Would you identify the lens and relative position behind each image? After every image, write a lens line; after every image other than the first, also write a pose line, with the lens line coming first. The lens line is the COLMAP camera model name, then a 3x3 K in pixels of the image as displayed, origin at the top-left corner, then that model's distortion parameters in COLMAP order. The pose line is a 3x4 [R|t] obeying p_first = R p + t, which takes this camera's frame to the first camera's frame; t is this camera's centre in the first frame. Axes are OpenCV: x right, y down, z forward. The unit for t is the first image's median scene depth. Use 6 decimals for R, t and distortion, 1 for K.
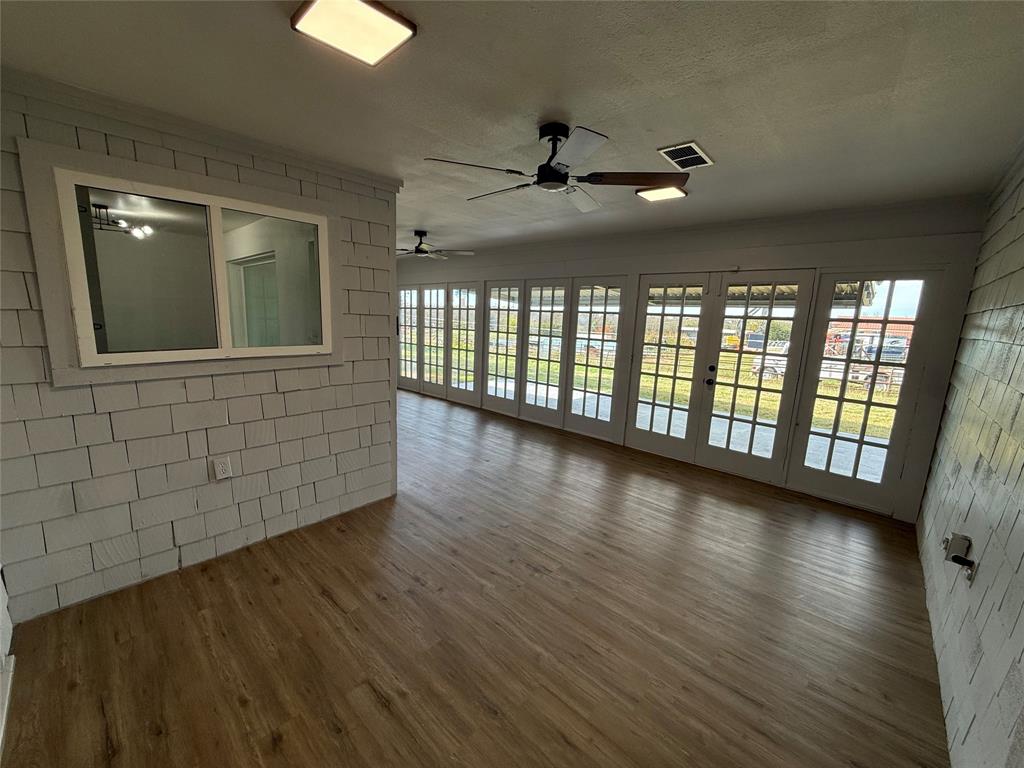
lens RADIAL K [[408.7, 0, 511.0], [0, 408.7, 383.2], [0, 0, 1]] dist [0.000176, -0.000219]
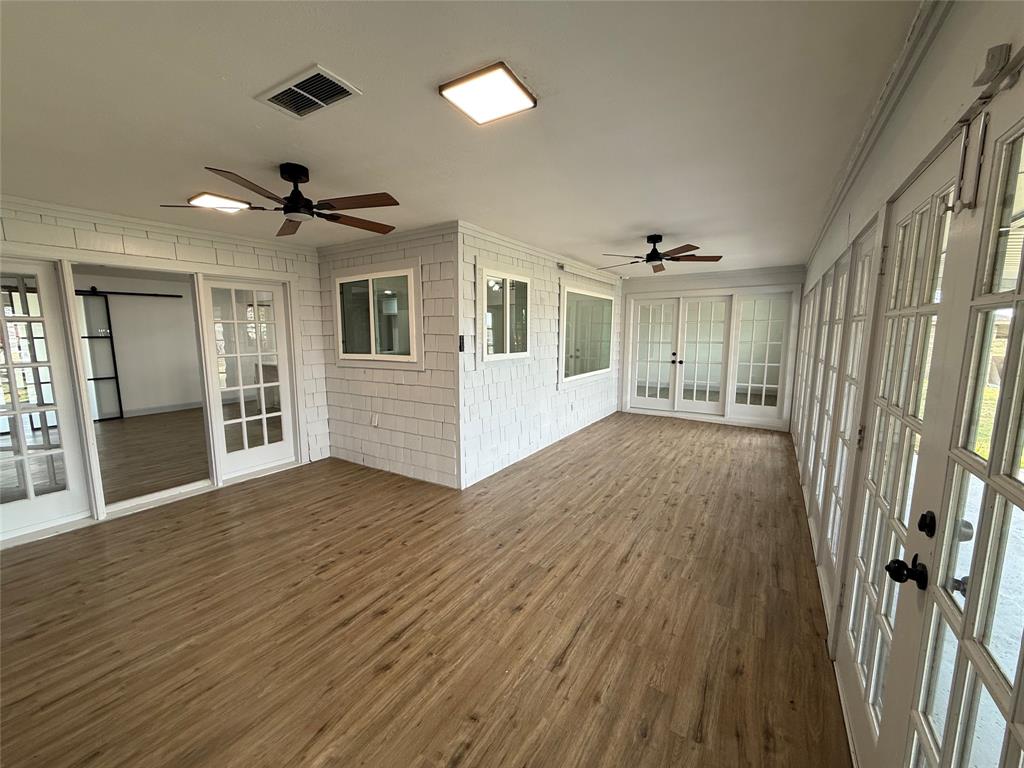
lens RADIAL K [[407.3, 0, 512.0], [0, 407.3, 384.0], [0, 0, 1]] dist [0.001792, -0.000451]
pose [[0.189844, 0.093175, -0.977383, 1.007091], [-0.160934, 0.984975, 0.062639, -0.139491], [0.968535, 0.145402, 0.201987, 1.041685]]
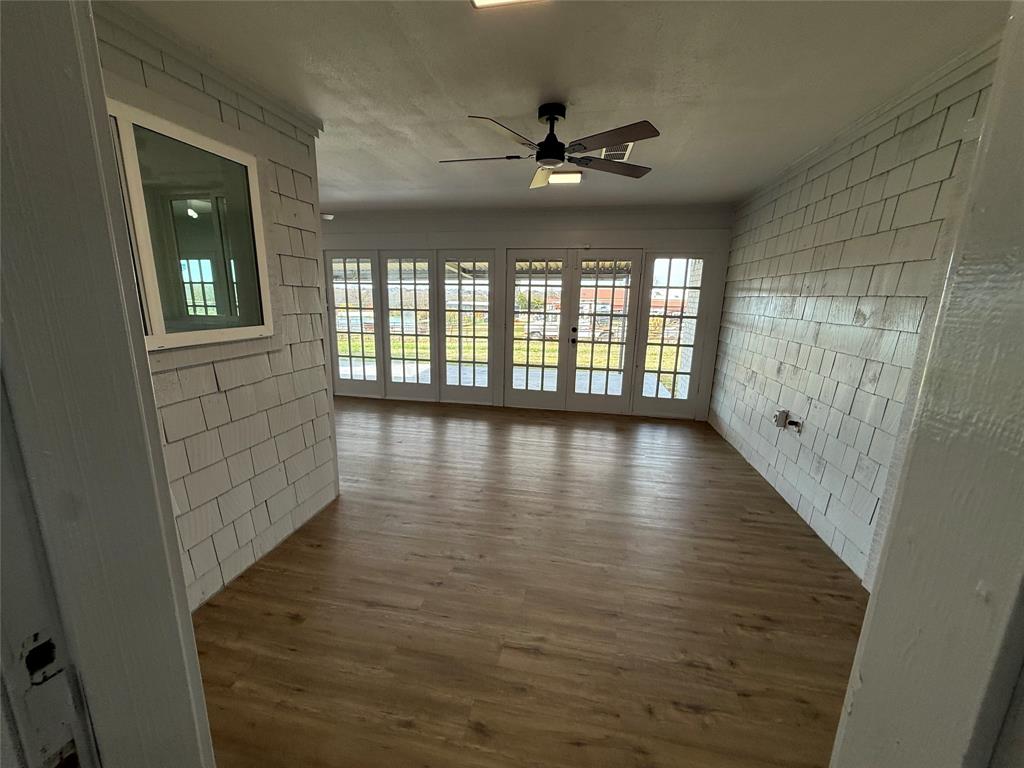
lens RADIAL K [[407.3, 0, 512.0], [0, 407.3, 384.0], [0, 0, 1]] dist [0.001792, -0.000451]
pose [[0.851561, -0.132395, 0.507263, -0.455363], [0.102283, 0.990950, 0.086931, -0.001609], [-0.514182, -0.022143, 0.857395, 0.080708]]
